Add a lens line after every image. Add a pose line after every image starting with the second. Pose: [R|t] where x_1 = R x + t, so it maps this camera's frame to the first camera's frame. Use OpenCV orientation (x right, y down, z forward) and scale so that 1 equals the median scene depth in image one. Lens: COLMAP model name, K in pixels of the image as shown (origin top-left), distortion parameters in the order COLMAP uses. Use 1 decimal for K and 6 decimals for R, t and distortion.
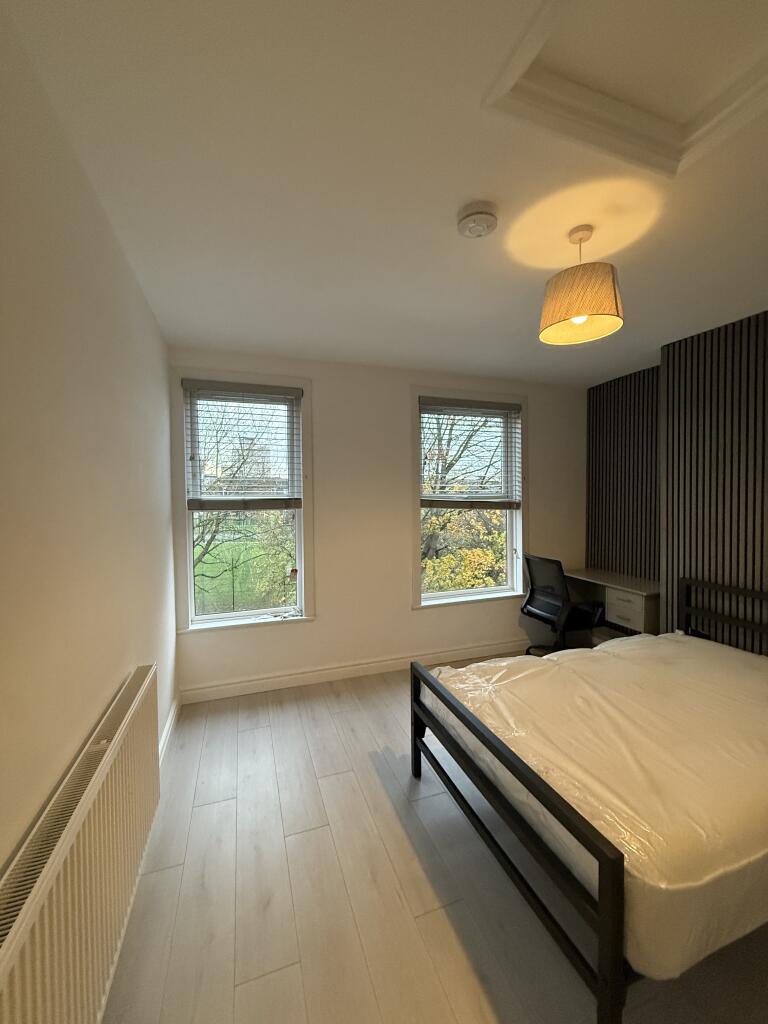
lens RADIAL K [[408.3, 0, 384.5], [0, 408.3, 508.6], [0, 0, 1]] dist [-0.000247, -0.000377]
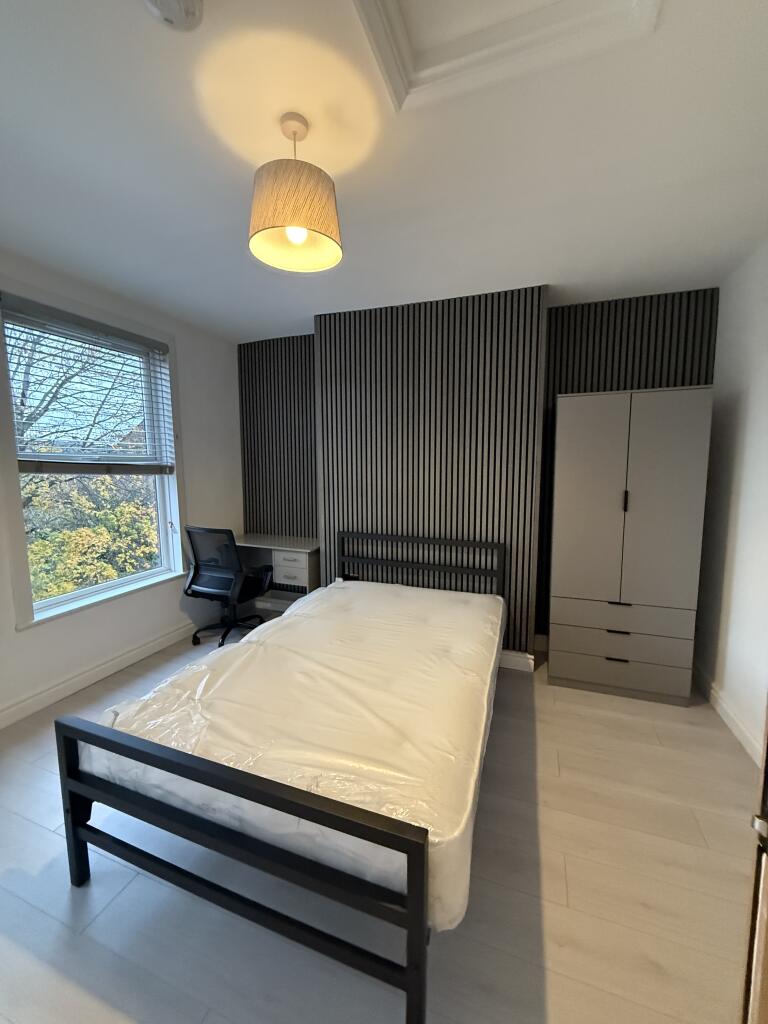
lens RADIAL K [[408.3, 0, 384.5], [0, 408.3, 508.6], [0, 0, 1]] dist [-0.000247, -0.000377]
pose [[0.637287, -0.075536, 0.766916, -0.045835], [0.016183, 0.996277, 0.084678, 0.010430], [-0.770457, -0.041553, 0.636136, 0.165147]]
